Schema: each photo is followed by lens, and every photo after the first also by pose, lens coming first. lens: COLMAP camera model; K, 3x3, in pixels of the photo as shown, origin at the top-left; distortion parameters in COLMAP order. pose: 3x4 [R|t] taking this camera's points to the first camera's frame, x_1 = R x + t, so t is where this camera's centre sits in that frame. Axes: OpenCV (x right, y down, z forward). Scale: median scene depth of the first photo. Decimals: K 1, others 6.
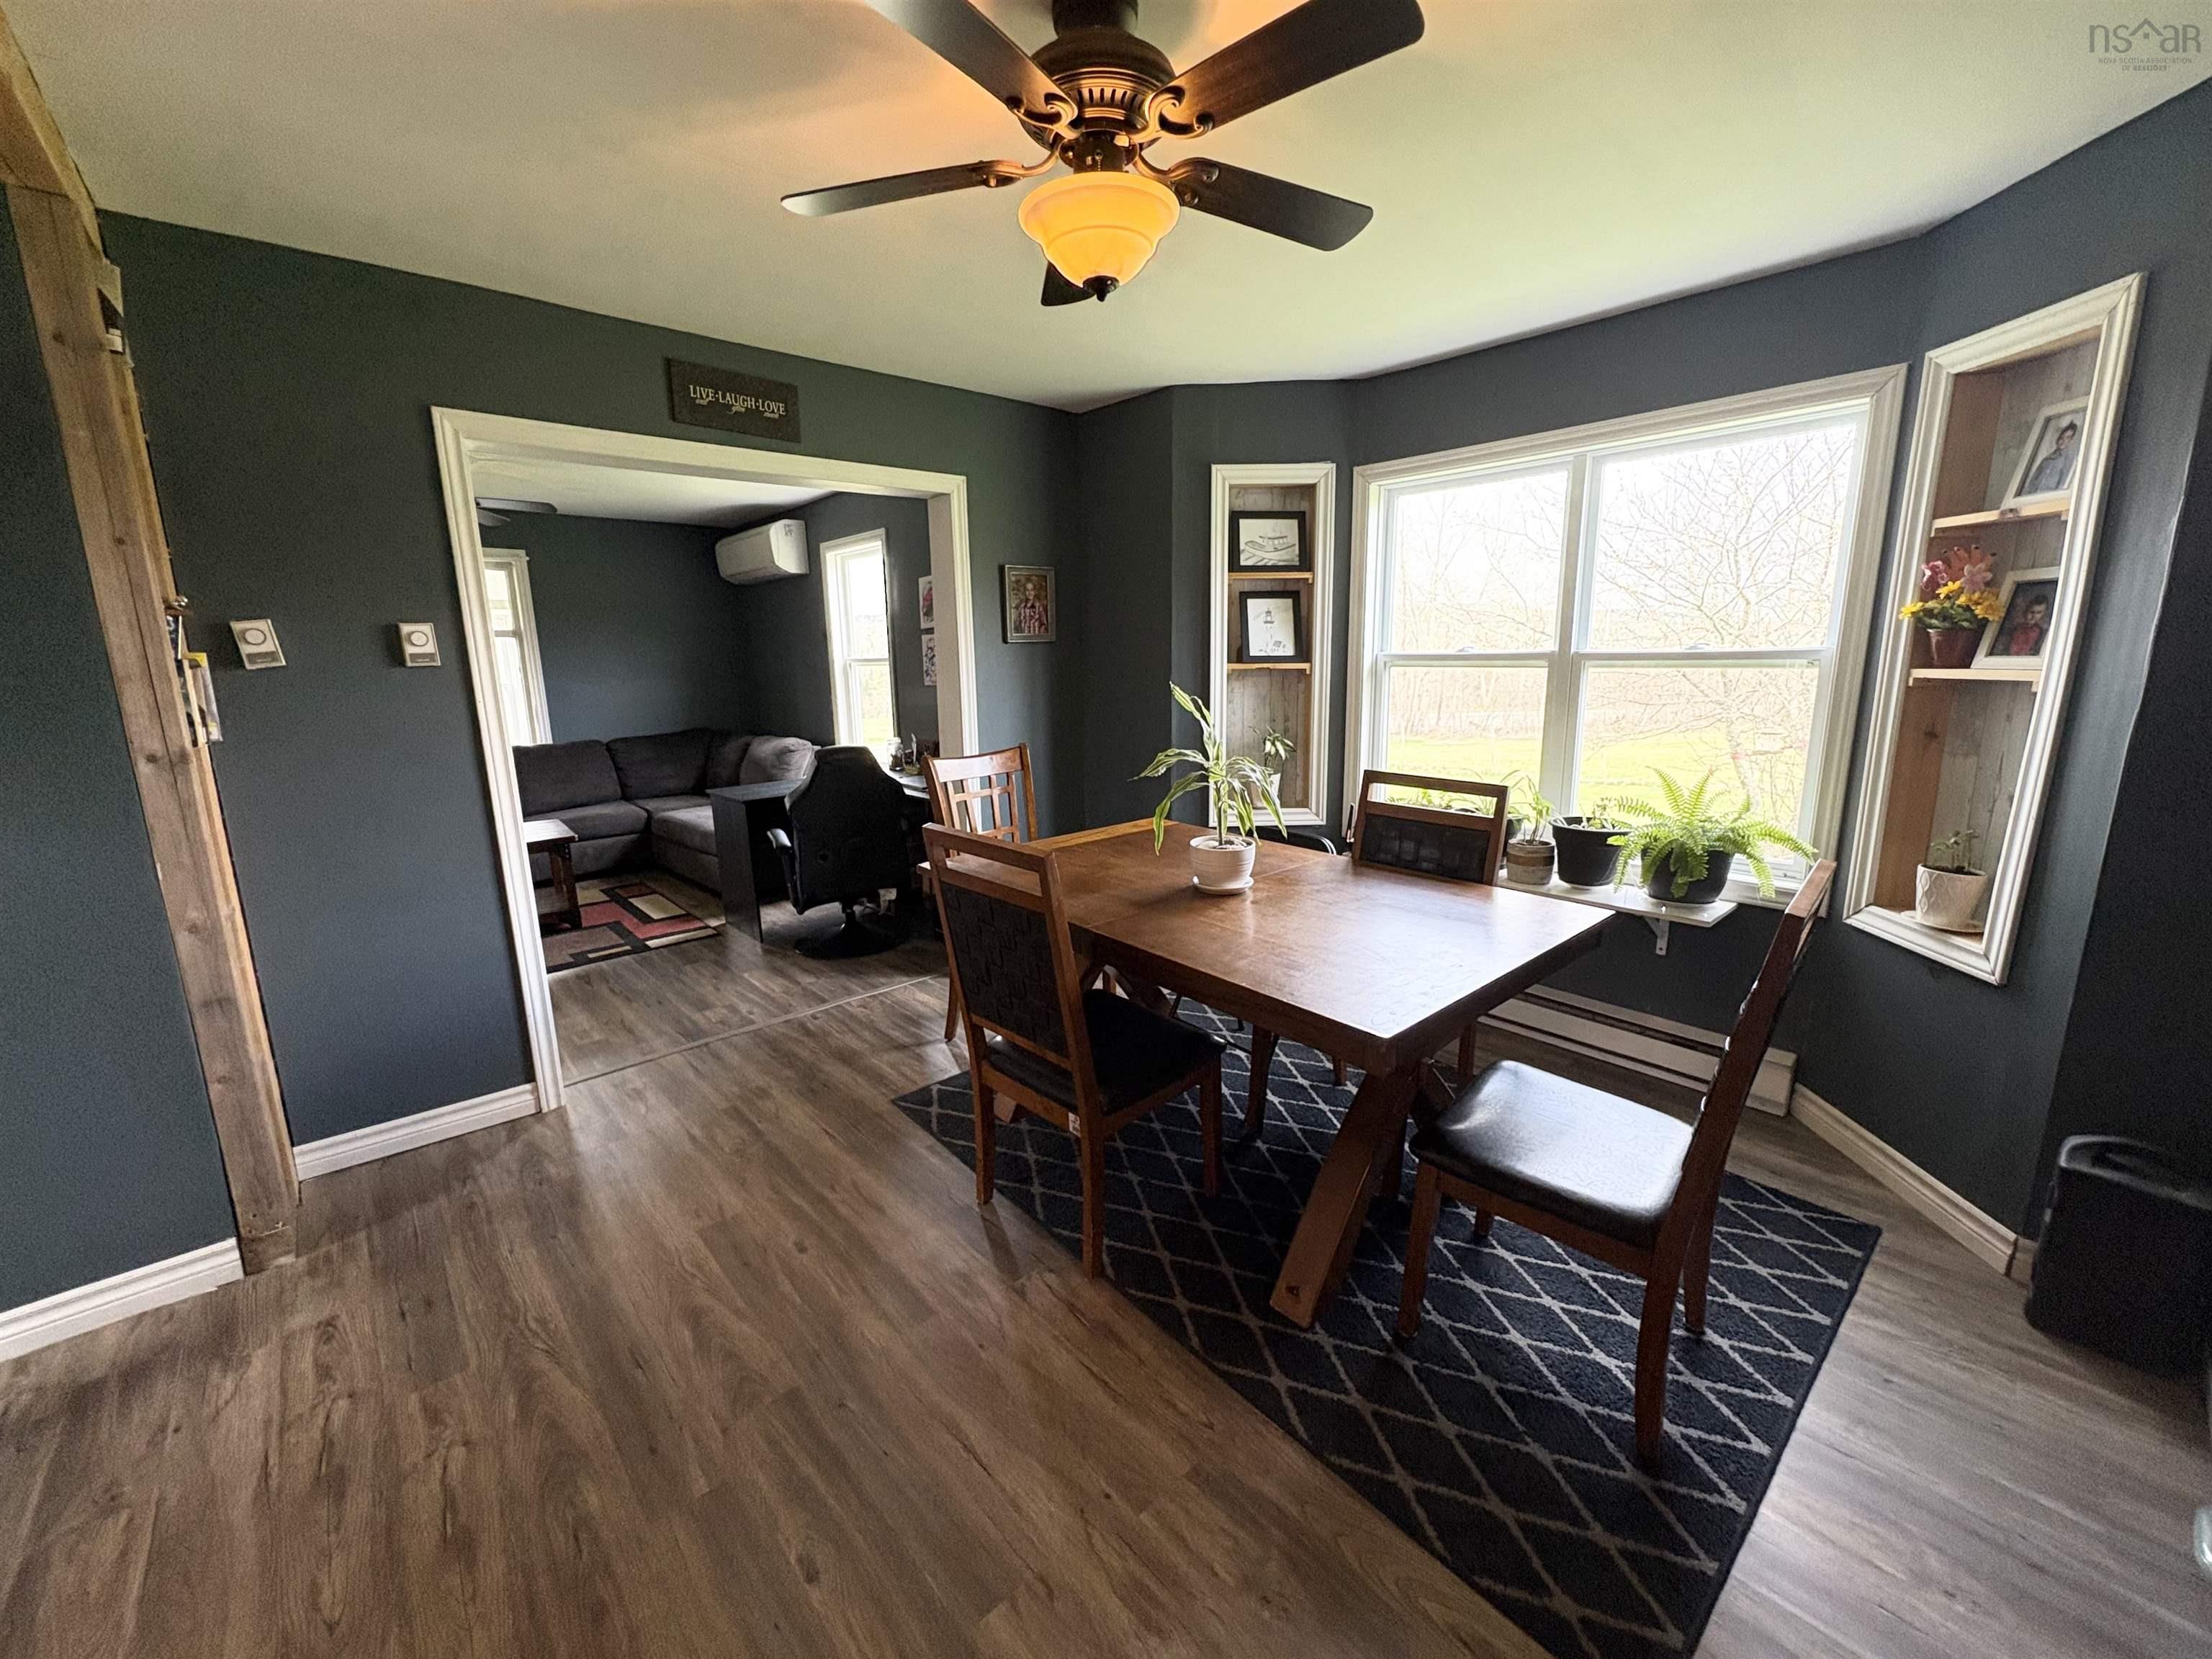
lens RADIAL K [[877.8, 0, 1106.0], [0, 877.8, 829.5], [0, 0, 1]] dist [-0.001237, 0.000237]
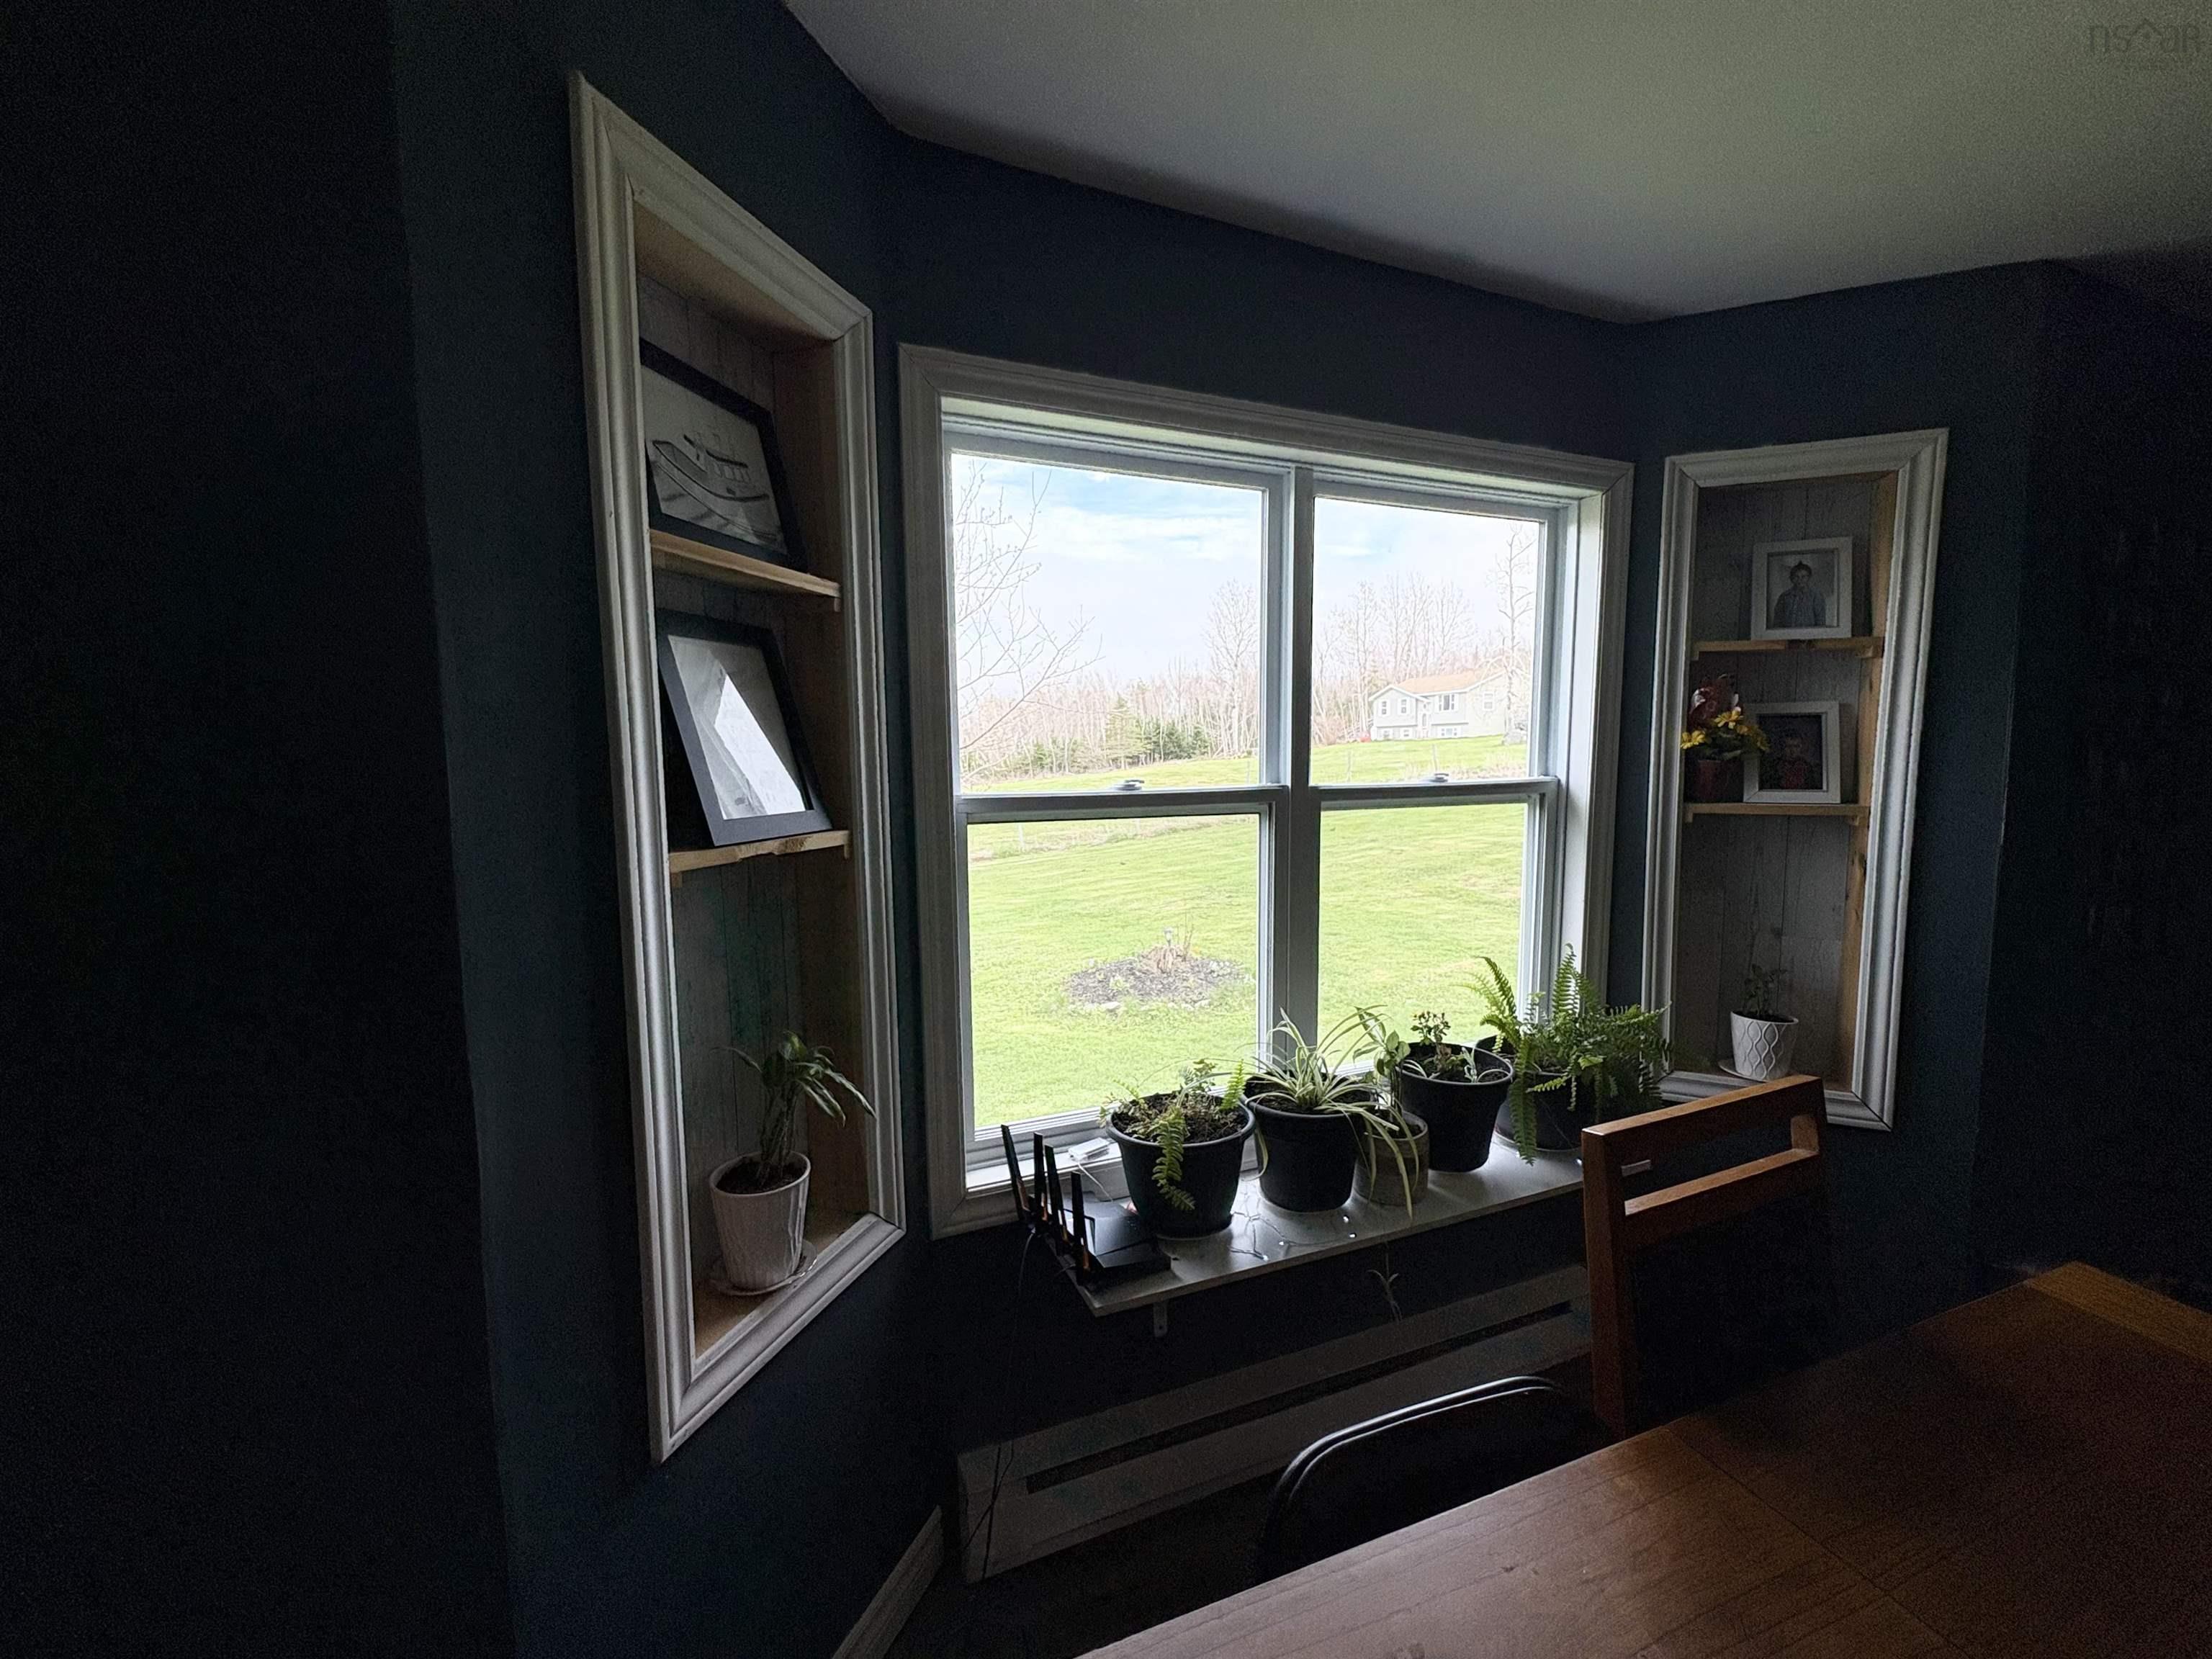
lens RADIAL K [[877.8, 0, 1106.0], [0, 877.8, 829.5], [0, 0, 1]] dist [-0.001237, 0.000237]
pose [[0.331783, -0.078983, 0.940044, -0.091089], [0.185188, 0.982553, 0.017194, -0.214730], [-0.925000, 0.168380, 0.340621, 0.948906]]
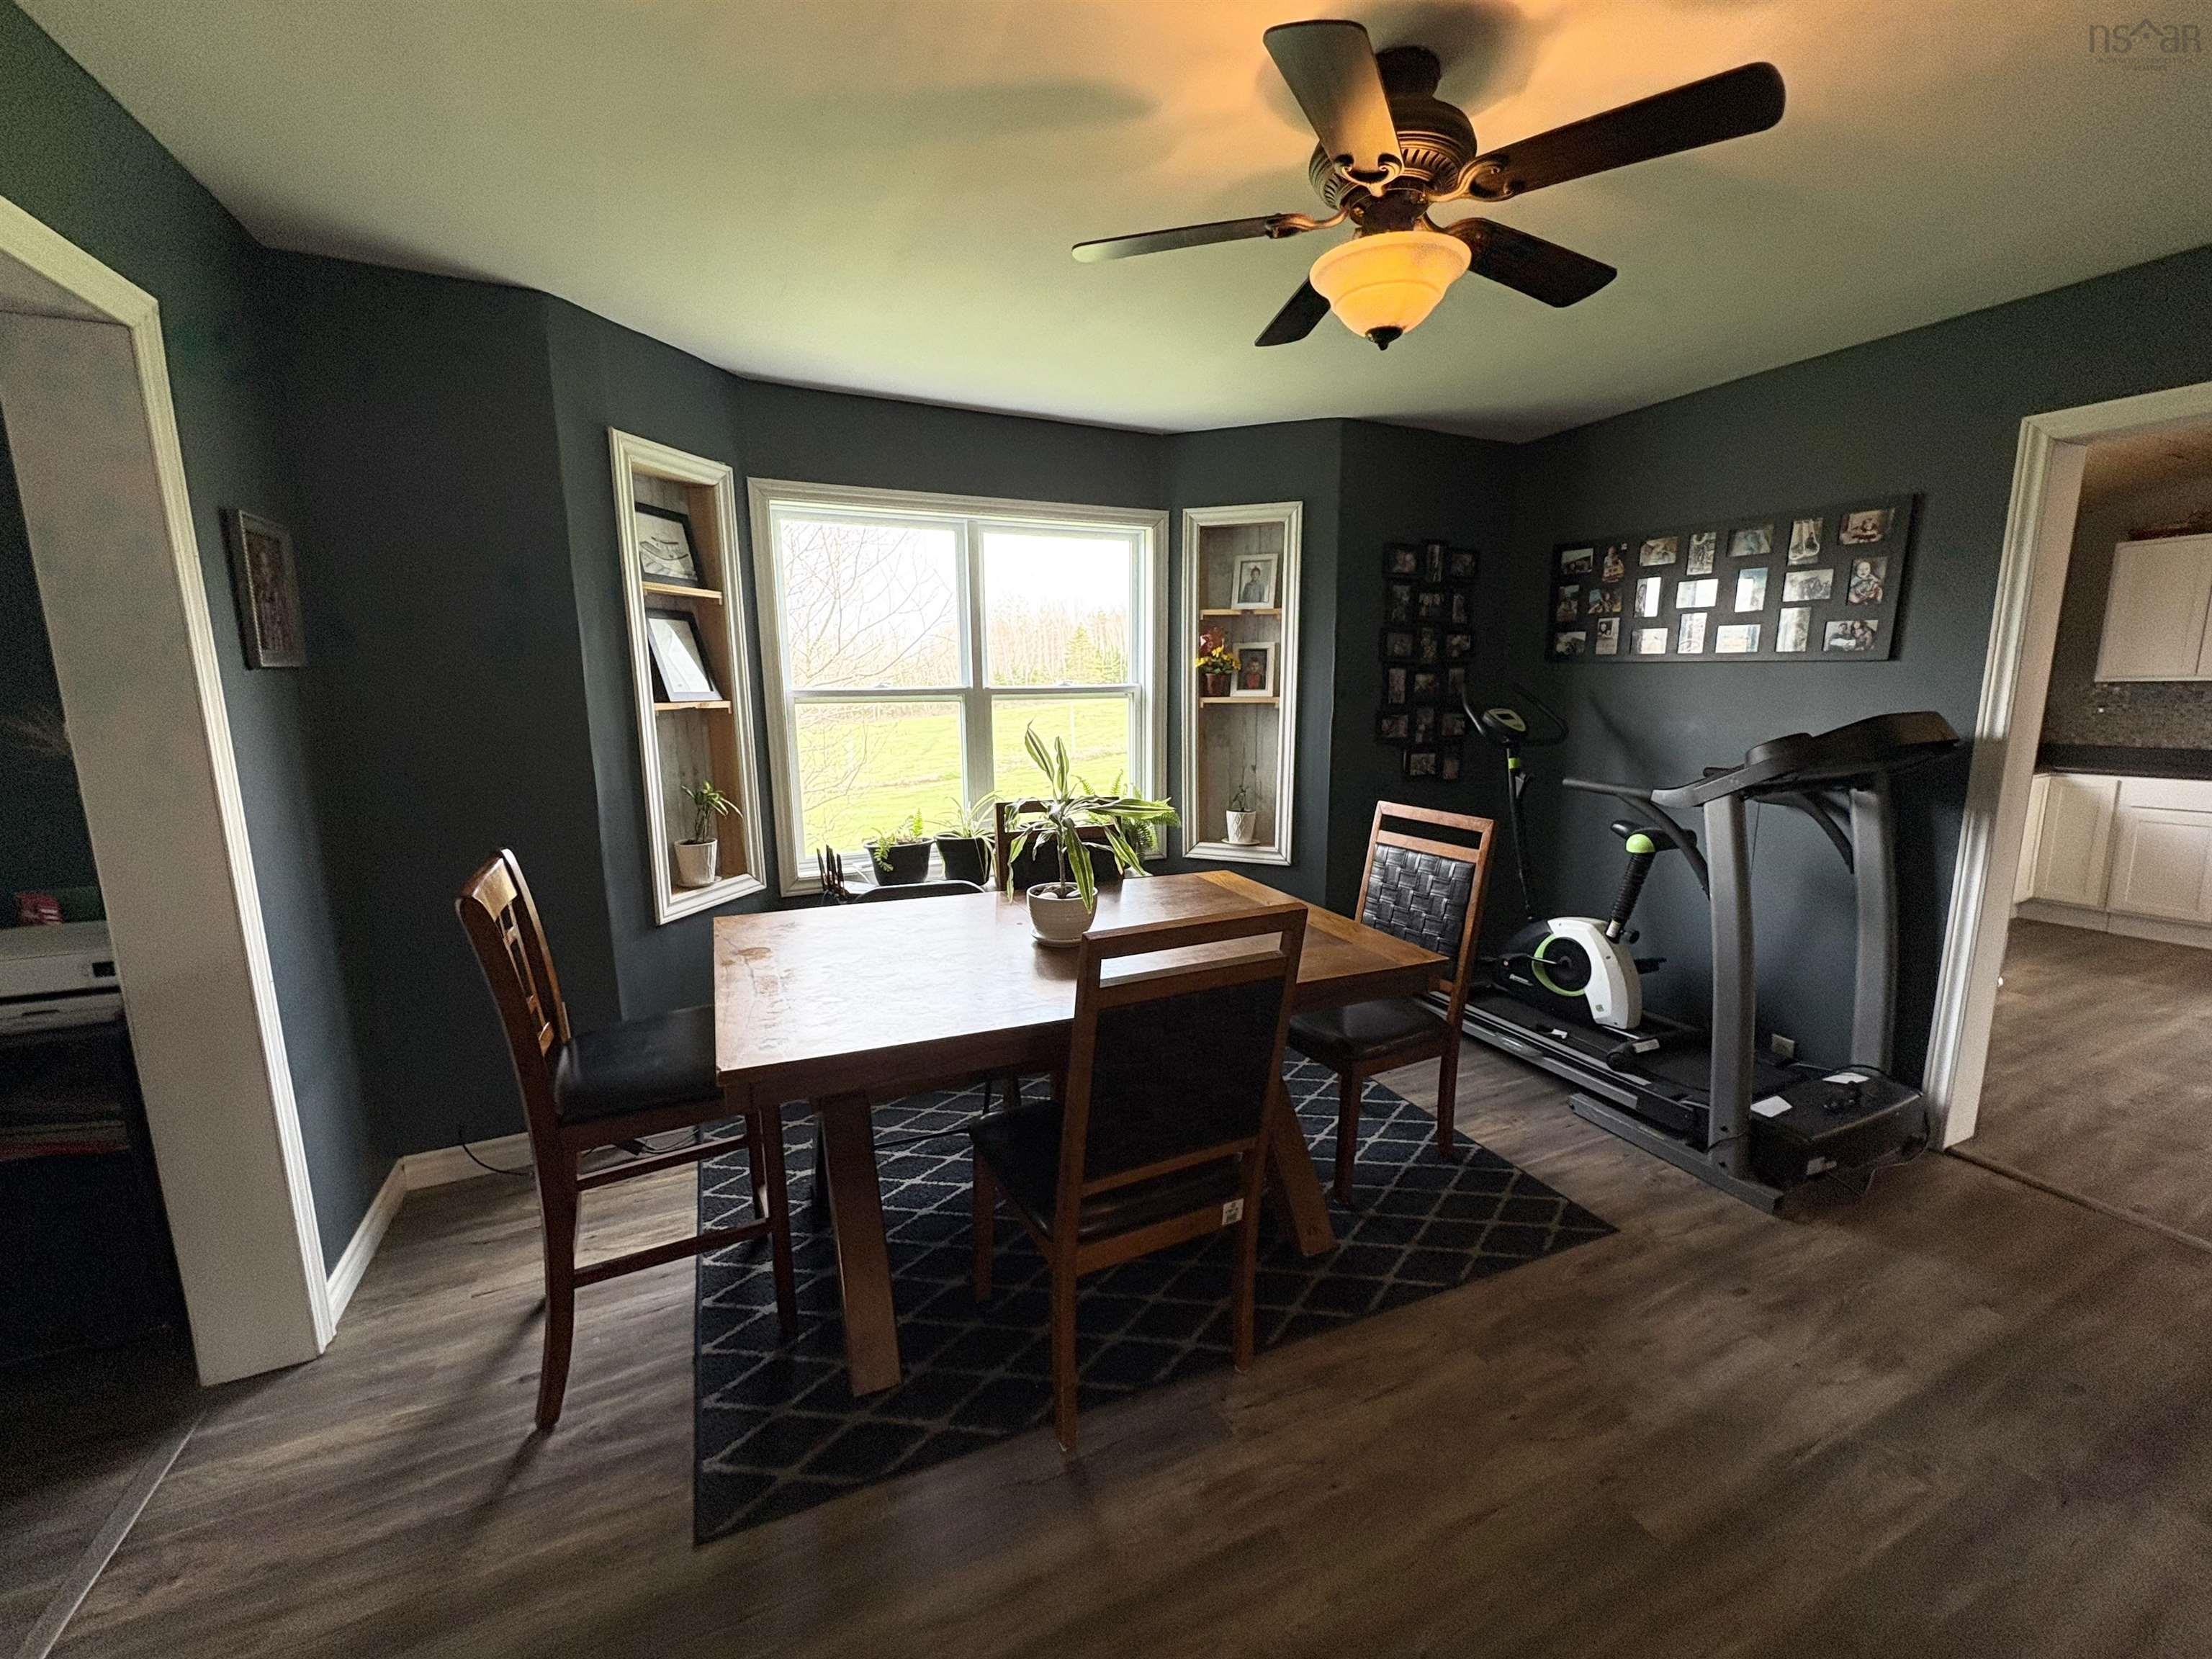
lens RADIAL K [[877.8, 0, 1106.0], [0, 877.8, 829.5], [0, 0, 1]] dist [-0.001237, 0.000237]
pose [[0.295260, -0.153314, 0.943036, -0.567759], [0.188744, 0.976949, 0.099732, -0.105374], [-0.936588, 0.148545, 0.317391, 0.514825]]
